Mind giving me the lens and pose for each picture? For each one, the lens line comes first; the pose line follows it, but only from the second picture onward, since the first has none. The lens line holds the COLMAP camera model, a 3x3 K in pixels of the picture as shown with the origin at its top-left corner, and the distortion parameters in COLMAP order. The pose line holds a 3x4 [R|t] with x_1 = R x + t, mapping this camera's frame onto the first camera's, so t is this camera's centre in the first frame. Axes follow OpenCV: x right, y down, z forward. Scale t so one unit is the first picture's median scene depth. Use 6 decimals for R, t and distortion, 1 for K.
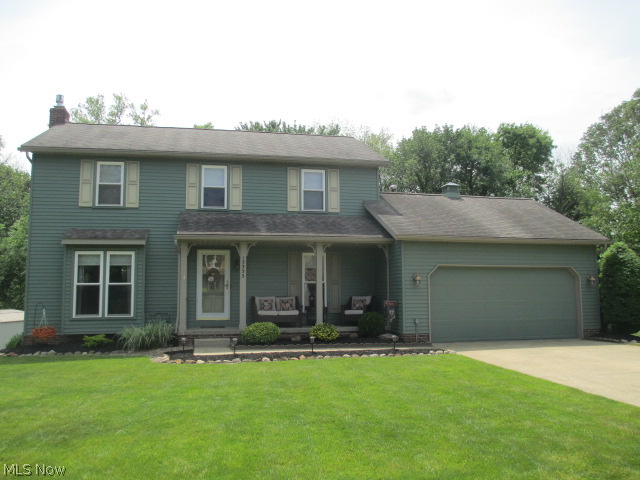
lens RADIAL K [[530.2, 0, 318.4], [0, 530.2, 237.3], [0, 0, 1]] dist [-0.050778, -0.004548]
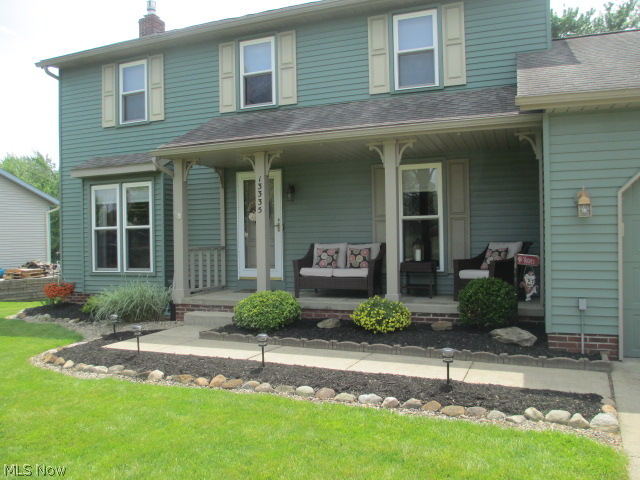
lens RADIAL K [[530.2, 0, 318.4], [0, 530.2, 237.3], [0, 0, 1]] dist [-0.050778, -0.004548]
pose [[0.830416, -0.005912, -0.557113, 0.233767], [0.070589, 0.993002, 0.094681, 0.050357], [0.552655, -0.117950, 0.825022, 0.528855]]
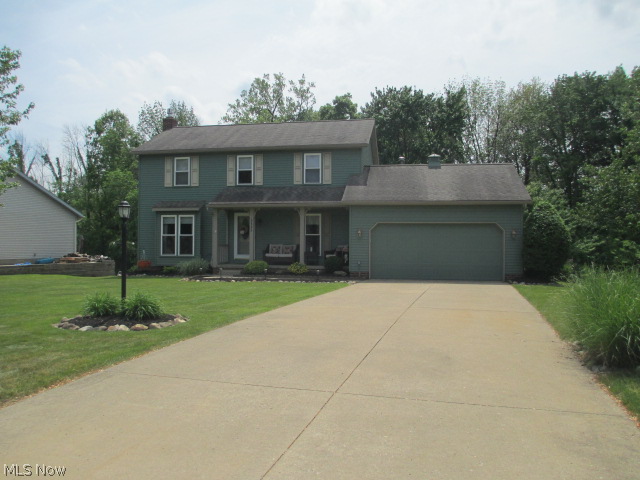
lens RADIAL K [[530.2, 0, 318.4], [0, 530.2, 237.3], [0, 0, 1]] dist [-0.050778, -0.004548]
pose [[0.923249, 0.007750, -0.384124, 0.602400], [0.027960, 0.995790, 0.087295, -0.033672], [0.383184, -0.091335, 0.919145, -0.318007]]
